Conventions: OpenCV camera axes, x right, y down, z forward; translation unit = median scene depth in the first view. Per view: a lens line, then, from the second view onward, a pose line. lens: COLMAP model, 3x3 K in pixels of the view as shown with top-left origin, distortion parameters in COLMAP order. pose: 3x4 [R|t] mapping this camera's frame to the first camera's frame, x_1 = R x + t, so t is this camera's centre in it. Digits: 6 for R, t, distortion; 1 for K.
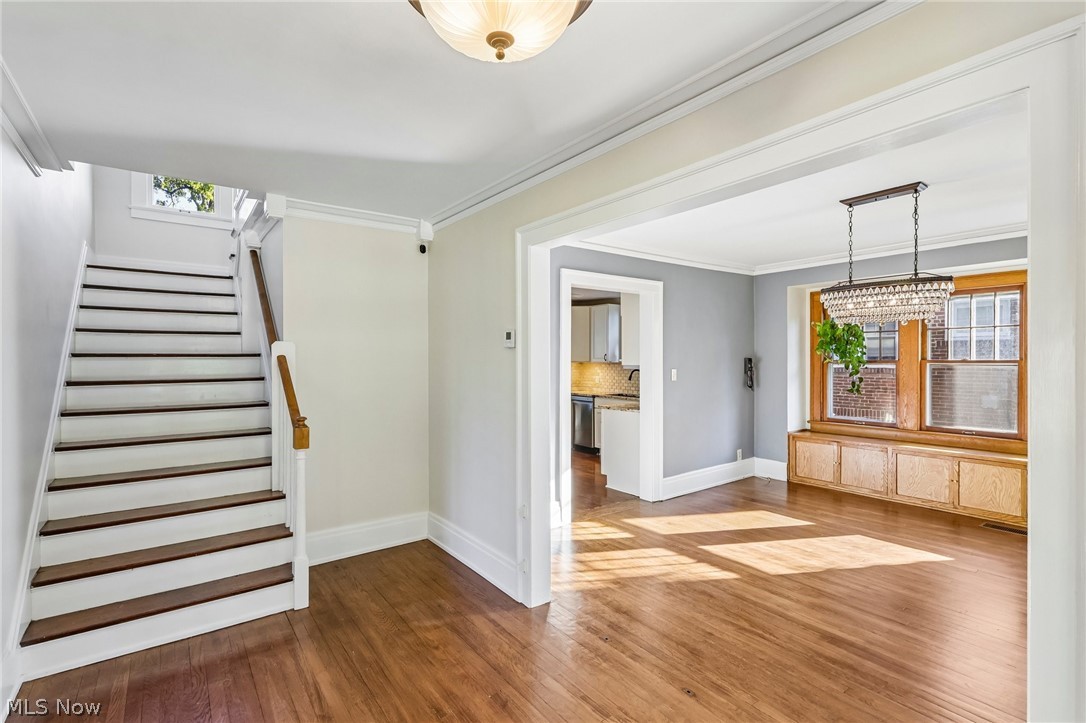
lens RADIAL K [[503.1, 0, 542.5], [0, 503.1, 360.6], [0, 0, 1]] dist [0.009035, -0.000863]
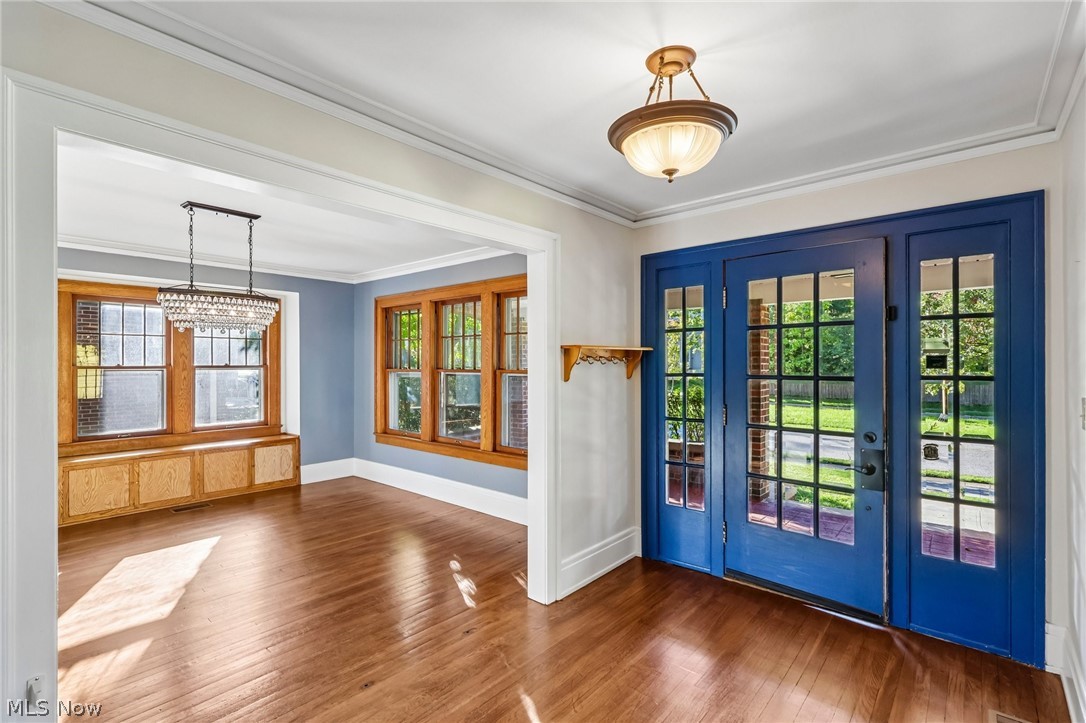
lens RADIAL K [[503.1, 0, 537.9], [0, 503.1, 367.1], [0, 0, 1]] dist [0.009035, -0.000863]
pose [[-0.197952, -0.005920, 0.980194, -0.444480], [0.006622, 0.999951, 0.007377, -0.000621], [-0.980189, 0.007952, -0.197903, 0.481104]]
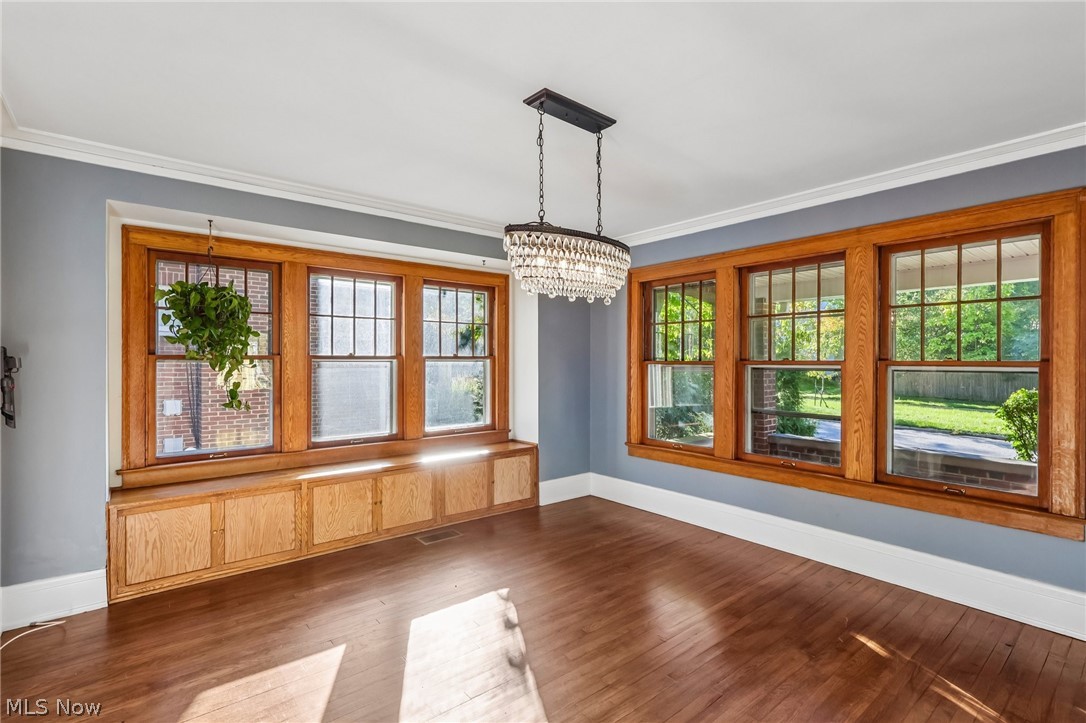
lens RADIAL K [[503.1, 0, 540.3], [0, 503.1, 364.5], [0, 0, 1]] dist [0.009035, -0.000863]
pose [[-0.032107, -0.005508, 0.999469, -0.011250], [0.004692, 0.999973, 0.005661, 0.013901], [-0.999473, 0.004871, -0.032081, 0.930659]]
